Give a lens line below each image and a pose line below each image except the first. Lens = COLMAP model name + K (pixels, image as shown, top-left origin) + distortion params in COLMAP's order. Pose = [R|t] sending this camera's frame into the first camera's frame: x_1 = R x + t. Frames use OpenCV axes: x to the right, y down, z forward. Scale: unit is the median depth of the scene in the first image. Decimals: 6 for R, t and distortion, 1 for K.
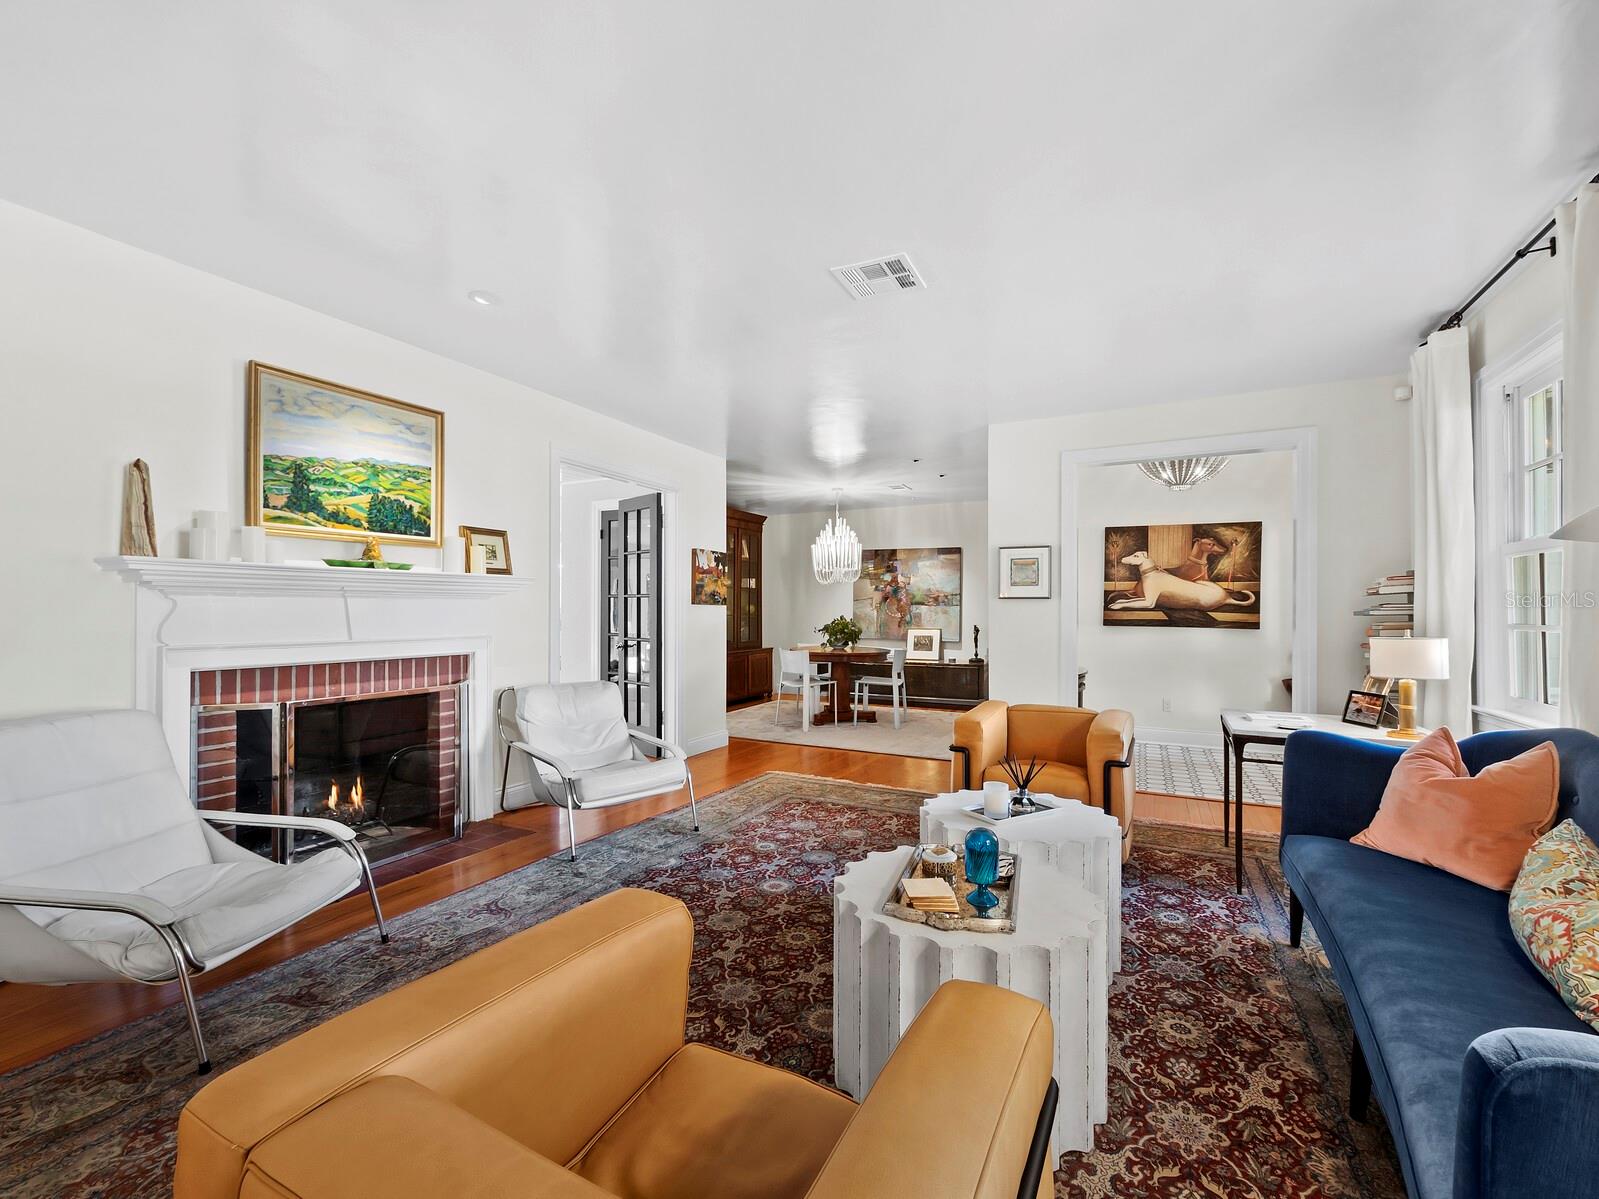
lens RADIAL K [[693.2, 0, 803.5], [0, 693.2, 595.4], [0, 0, 1]] dist [-0.000225, 0.000039]
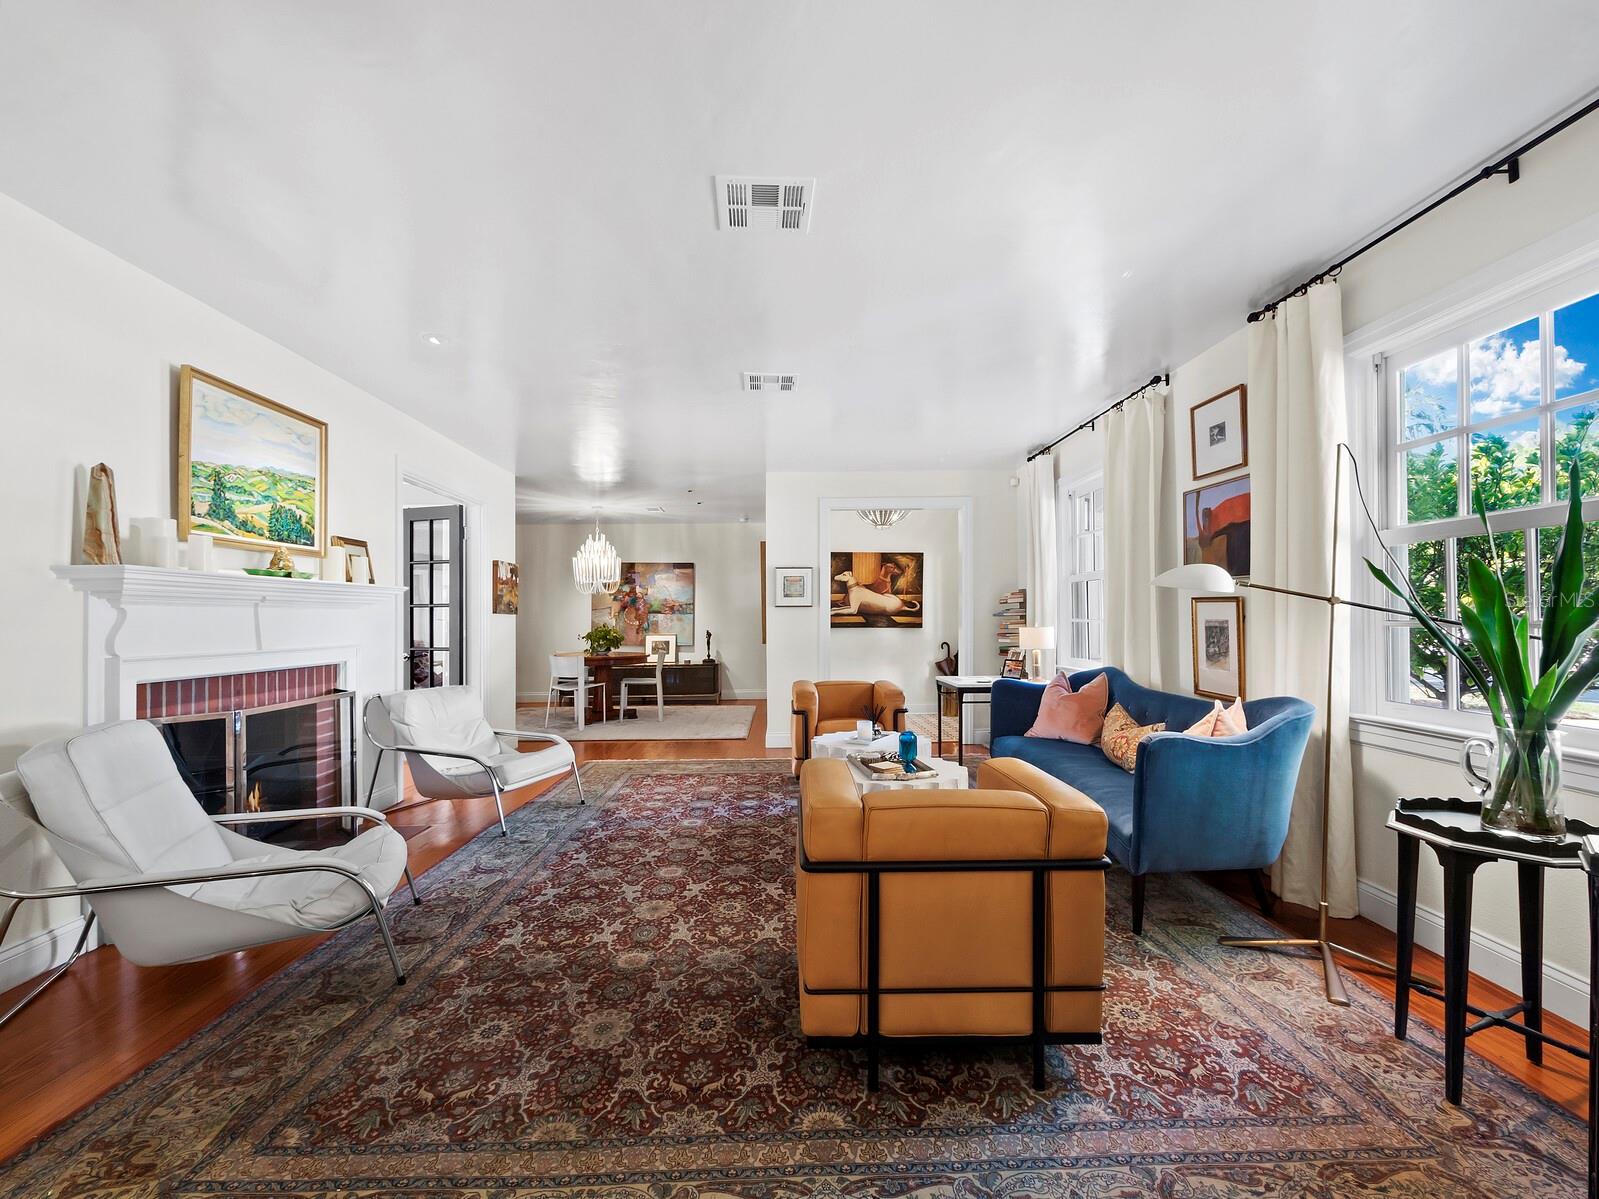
lens RADIAL K [[693.2, 0, 806.3], [0, 693.2, 603.3], [0, 0, 1]] dist [-0.000225, 0.000039]
pose [[0.874171, -0.000754, 0.485617, -0.403881], [0.002129, 0.999995, -0.002280, 0.001167], [-0.485613, 0.003026, 0.874168, -0.222130]]
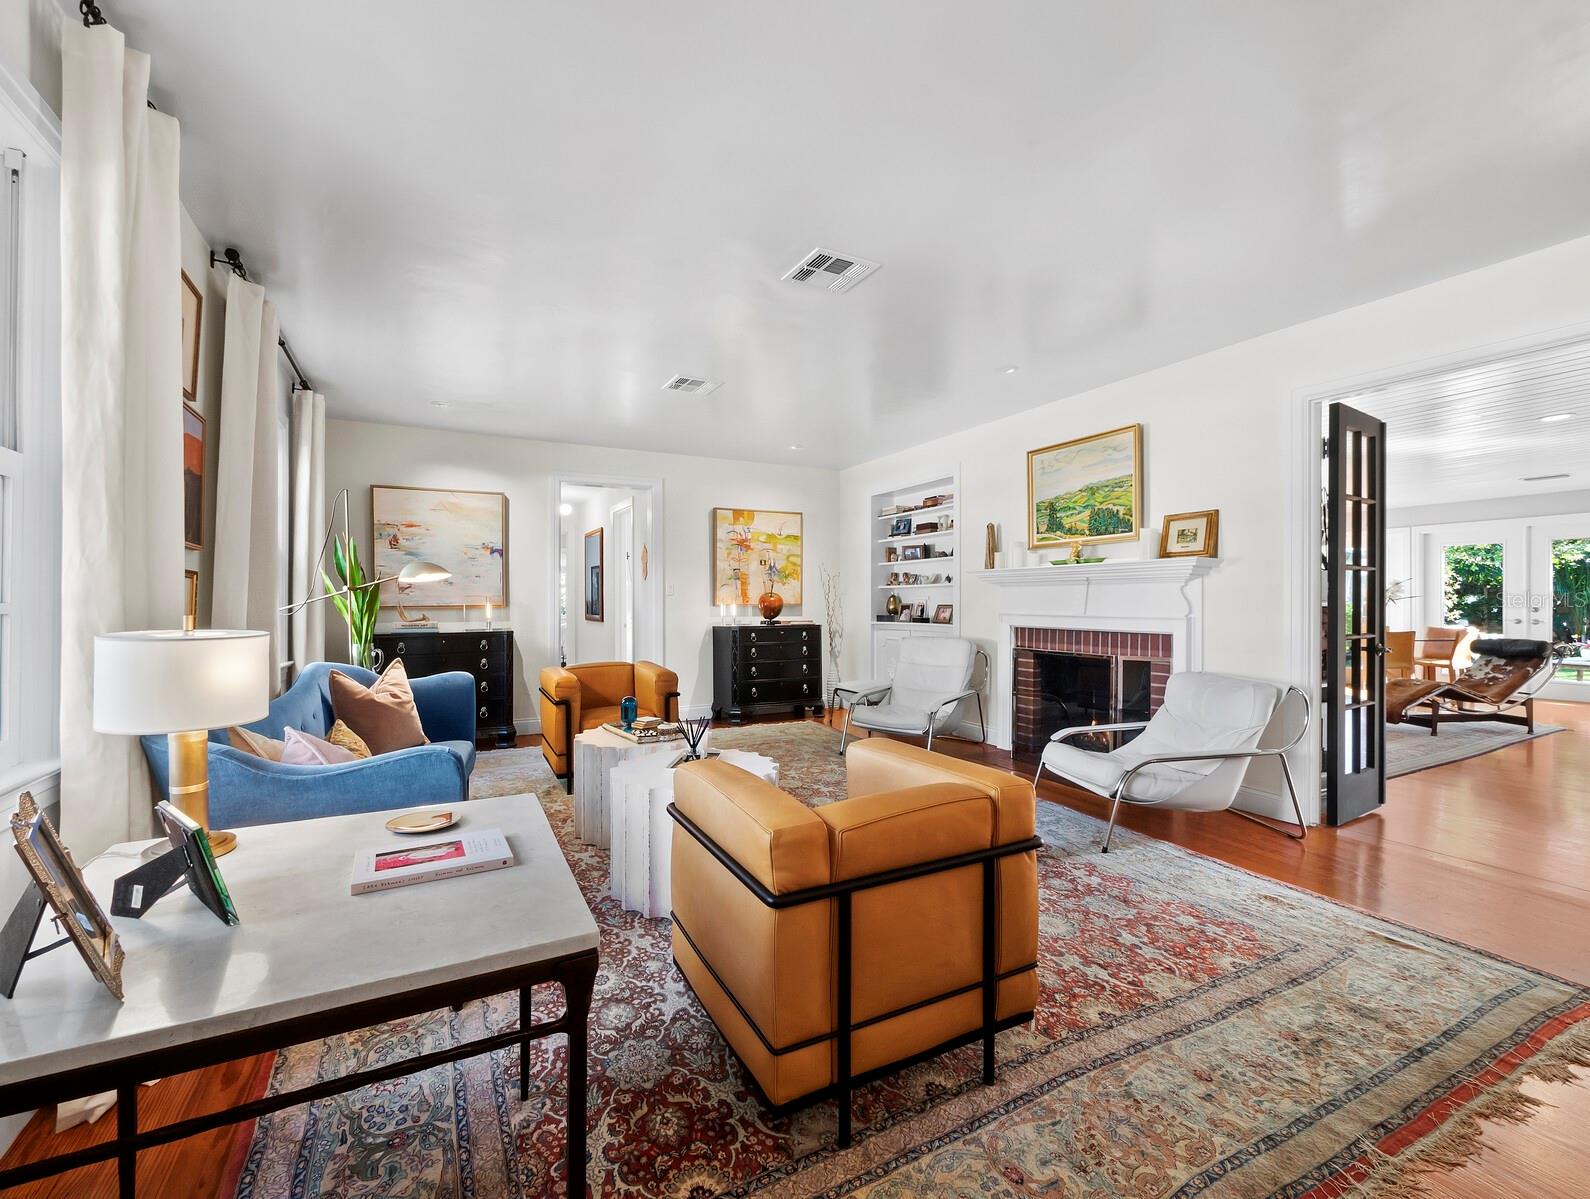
lens RADIAL K [[666.0, 0, 793.6], [0, 666.0, 612.6], [0, 0, 1]] dist [0.001266, 0.000700]
pose [[-0.578116, 0.016023, -0.815797, 0.741276], [0.017571, 0.999820, 0.007185, 0.036199], [0.815765, -0.010181, -0.578293, 1.187700]]
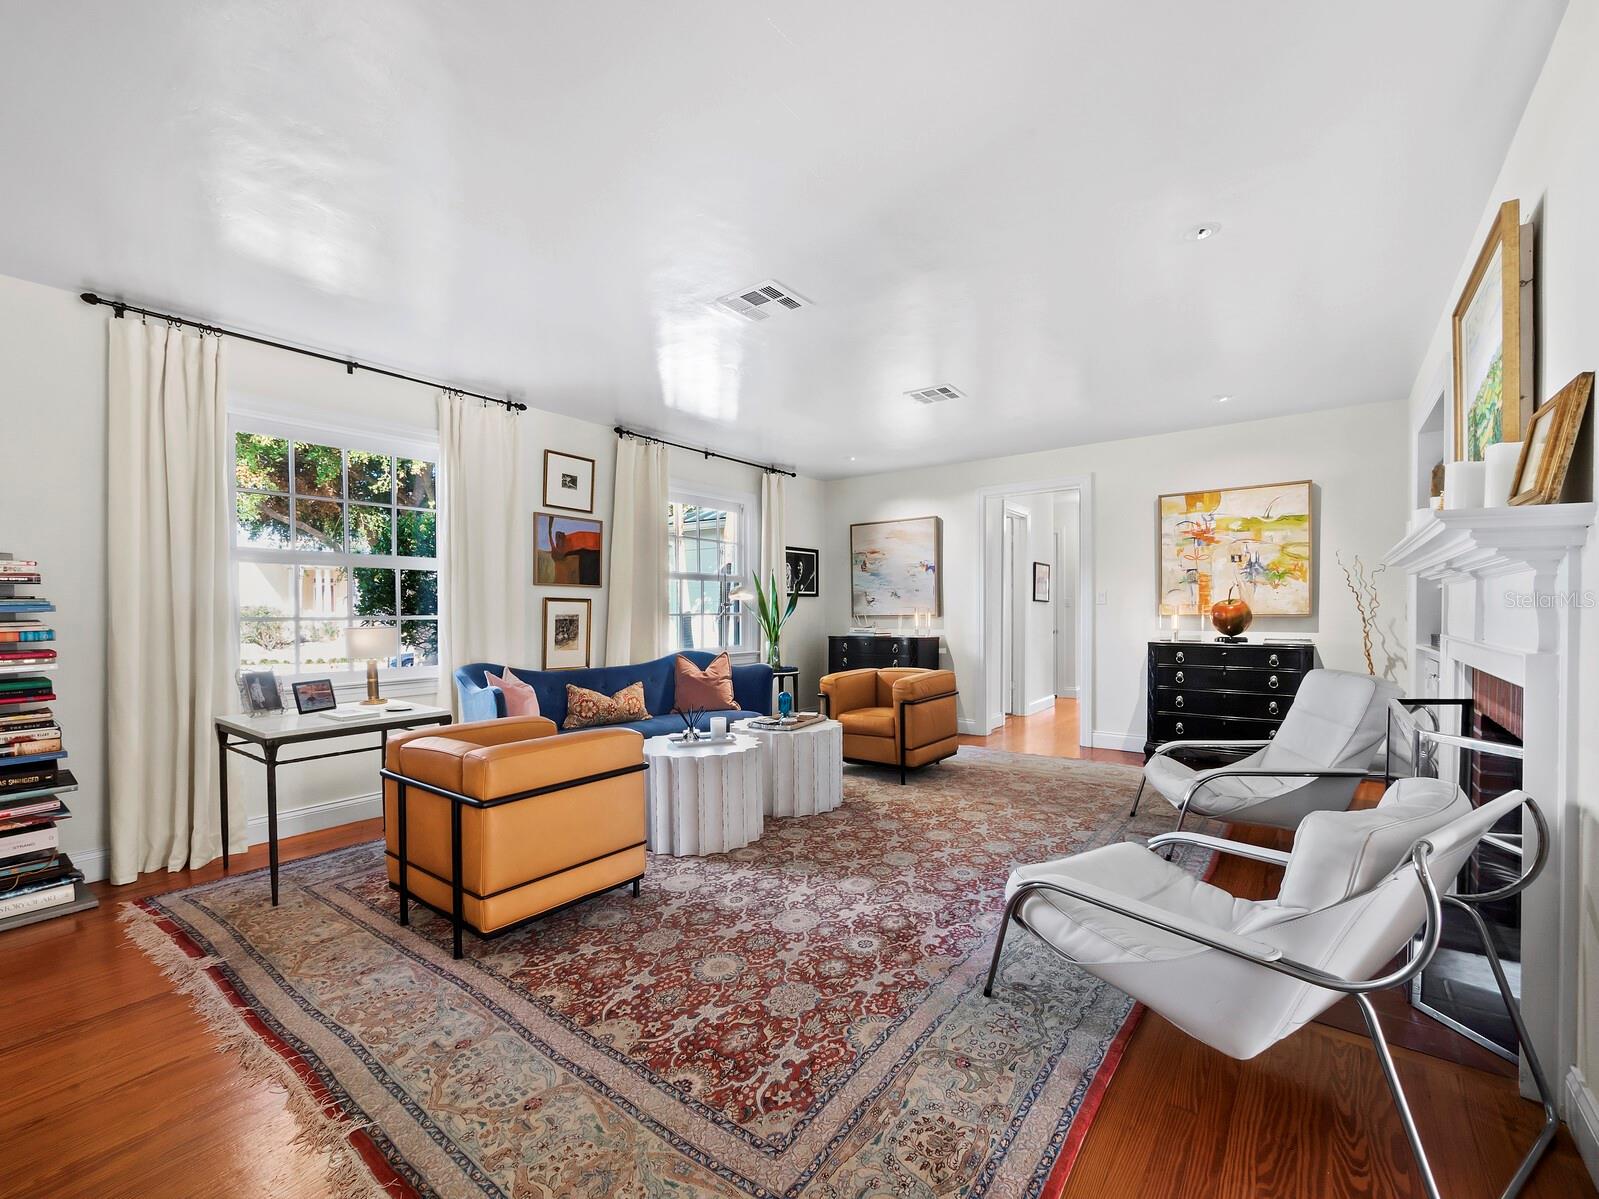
lens RADIAL K [[693.2, 0, 797.4], [0, 693.2, 614.7], [0, 0, 1]] dist [-0.000225, 0.000039]
pose [[-0.984711, 0.003784, 0.174157, -0.104300], [0.001281, 0.999894, -0.014482, 0.044156], [-0.174193, -0.014037, -0.984611, 1.612744]]
